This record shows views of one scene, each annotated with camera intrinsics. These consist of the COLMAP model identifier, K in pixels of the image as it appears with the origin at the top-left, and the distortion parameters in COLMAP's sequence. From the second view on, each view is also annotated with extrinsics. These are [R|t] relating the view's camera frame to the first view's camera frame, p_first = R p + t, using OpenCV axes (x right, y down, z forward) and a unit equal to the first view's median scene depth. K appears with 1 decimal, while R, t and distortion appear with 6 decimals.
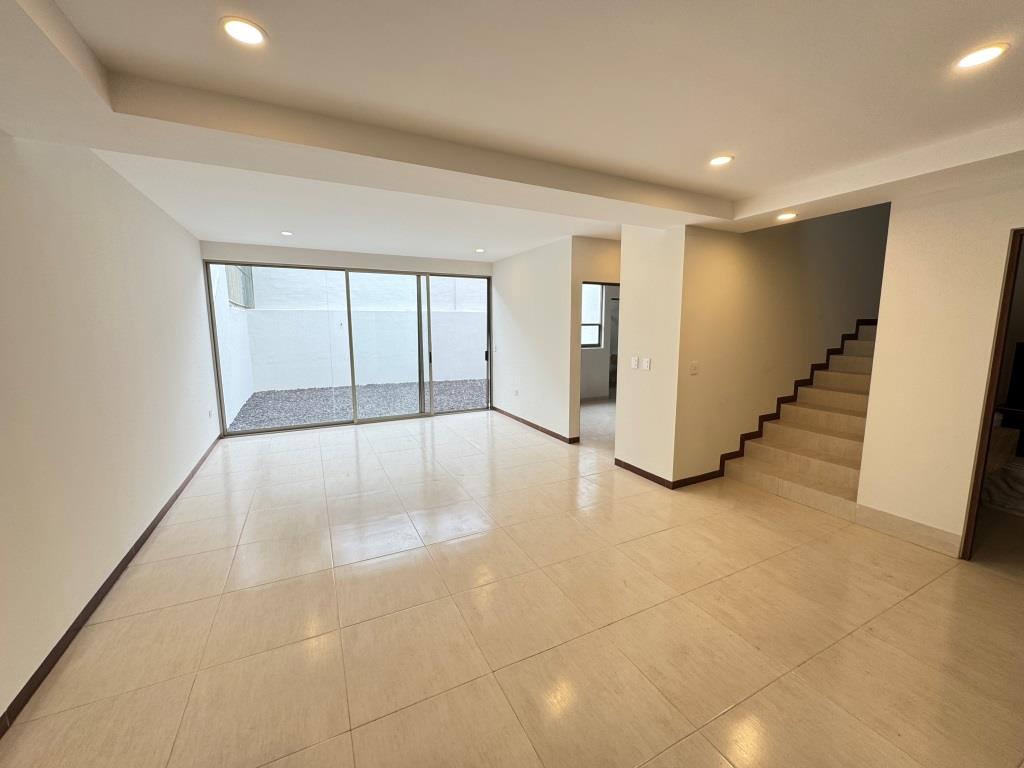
lens RADIAL K [[407.3, 0, 512.2], [0, 407.3, 382.2], [0, 0, 1]] dist [-0.001134, 0.000020]
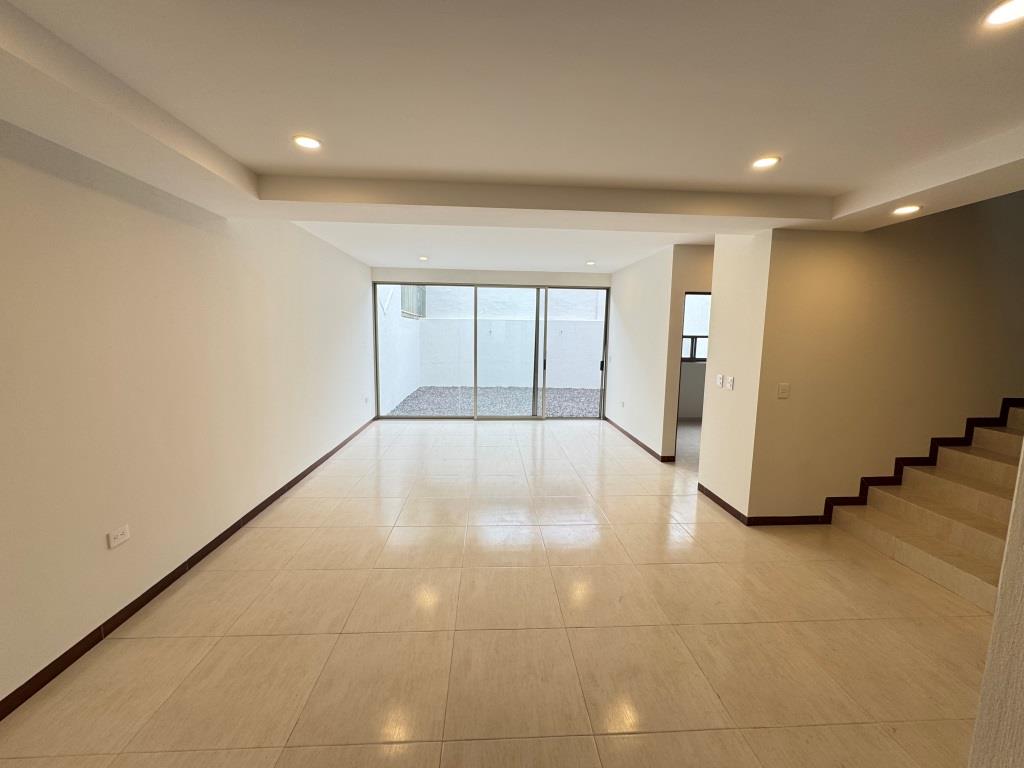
lens RADIAL K [[407.3, 0, 512.2], [0, 407.3, 382.2], [0, 0, 1]] dist [-0.001134, 0.000020]
pose [[0.919334, 0.063998, -0.388239, 0.149243], [-0.071045, 0.997466, -0.003807, -0.005295], [0.387012, 0.031082, 0.921551, -0.014713]]
